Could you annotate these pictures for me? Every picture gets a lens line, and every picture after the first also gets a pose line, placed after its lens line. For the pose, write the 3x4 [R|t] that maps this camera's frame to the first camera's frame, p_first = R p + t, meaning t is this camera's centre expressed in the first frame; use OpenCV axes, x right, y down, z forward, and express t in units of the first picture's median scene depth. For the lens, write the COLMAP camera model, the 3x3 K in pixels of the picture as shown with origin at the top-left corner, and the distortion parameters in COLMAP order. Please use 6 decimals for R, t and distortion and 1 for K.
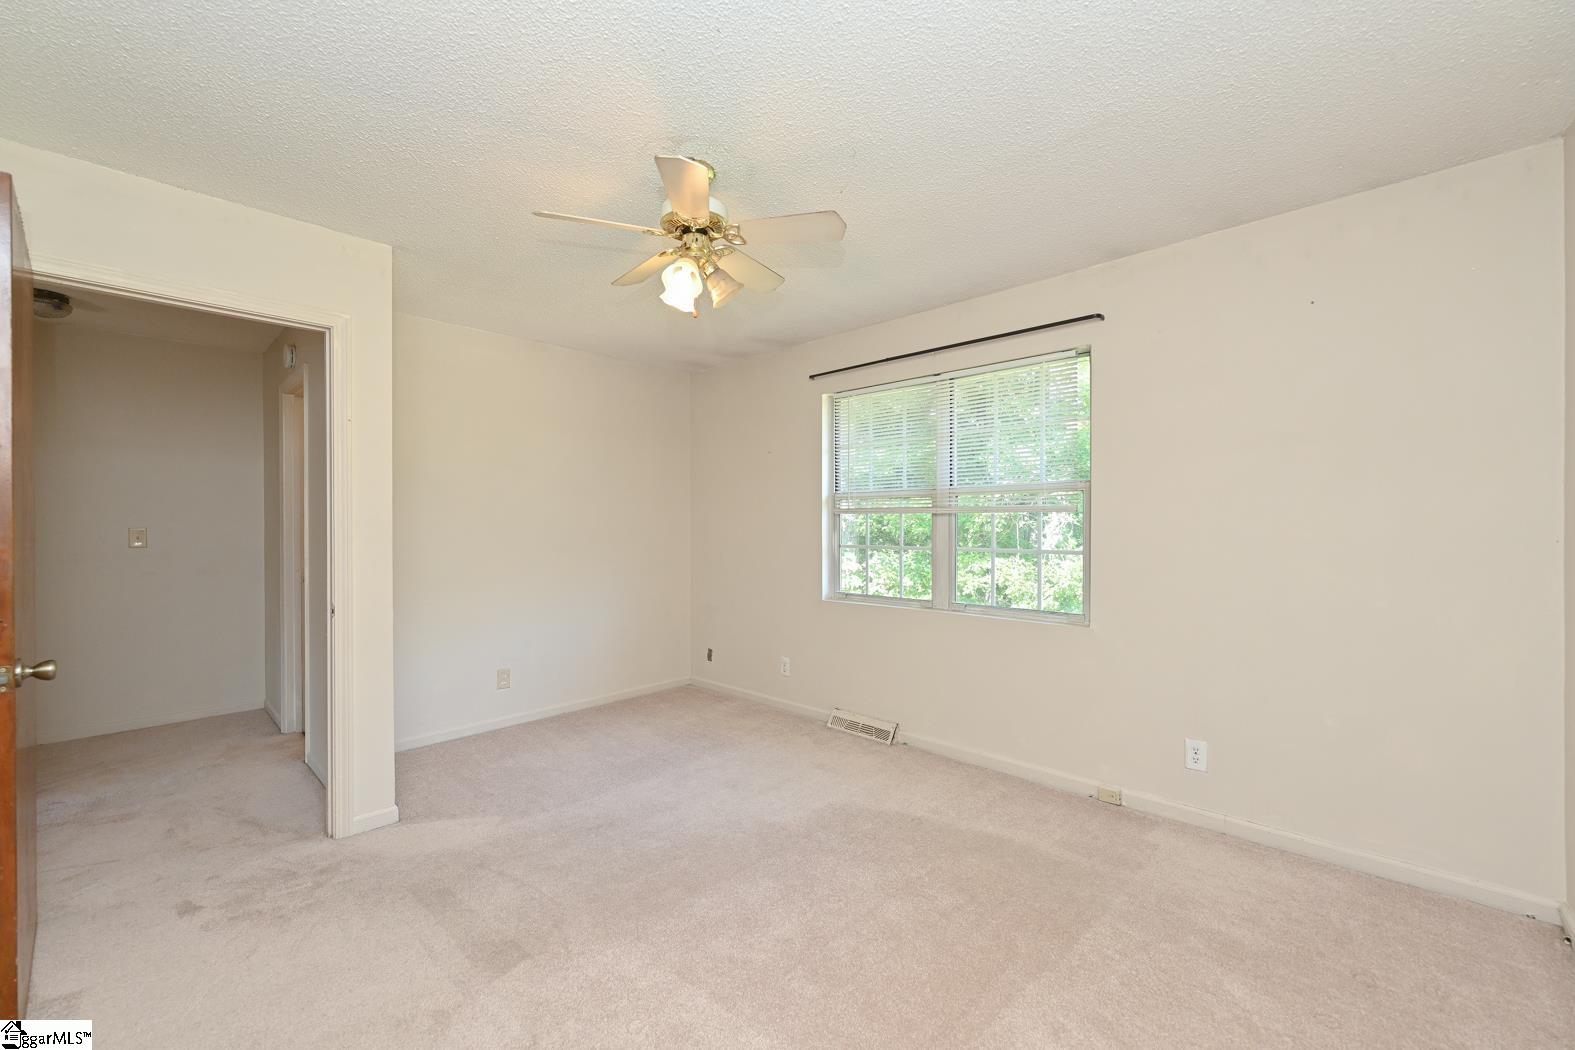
lens RADIAL K [[632.6, 0, 783.6], [0, 632.6, 523.9], [0, 0, 1]] dist [-0.000373, -0.000140]
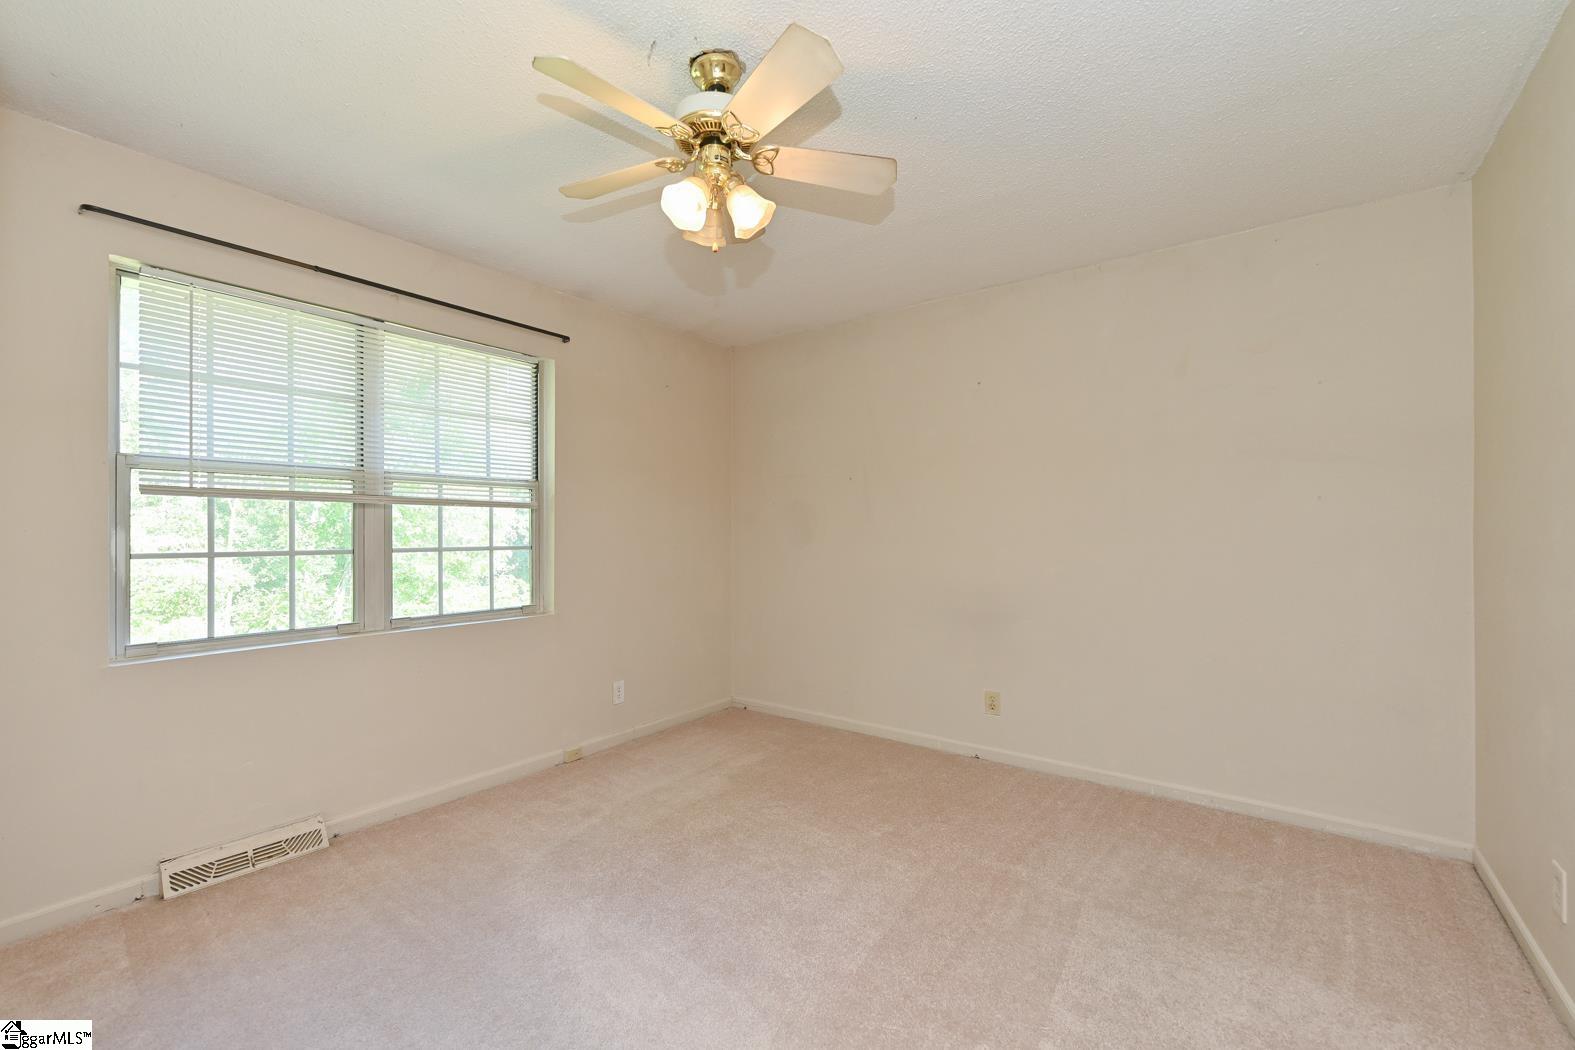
lens RADIAL K [[659.8, 0, 787.5], [0, 659.8, 525.0], [0, 0, 1]] dist [-0.000940, -0.000037]
pose [[-0.126413, 0.004839, 0.991966, -0.591298], [-0.006436, 0.999963, -0.005699, 0.009363], [-0.991957, -0.007105, -0.126378, 0.610014]]
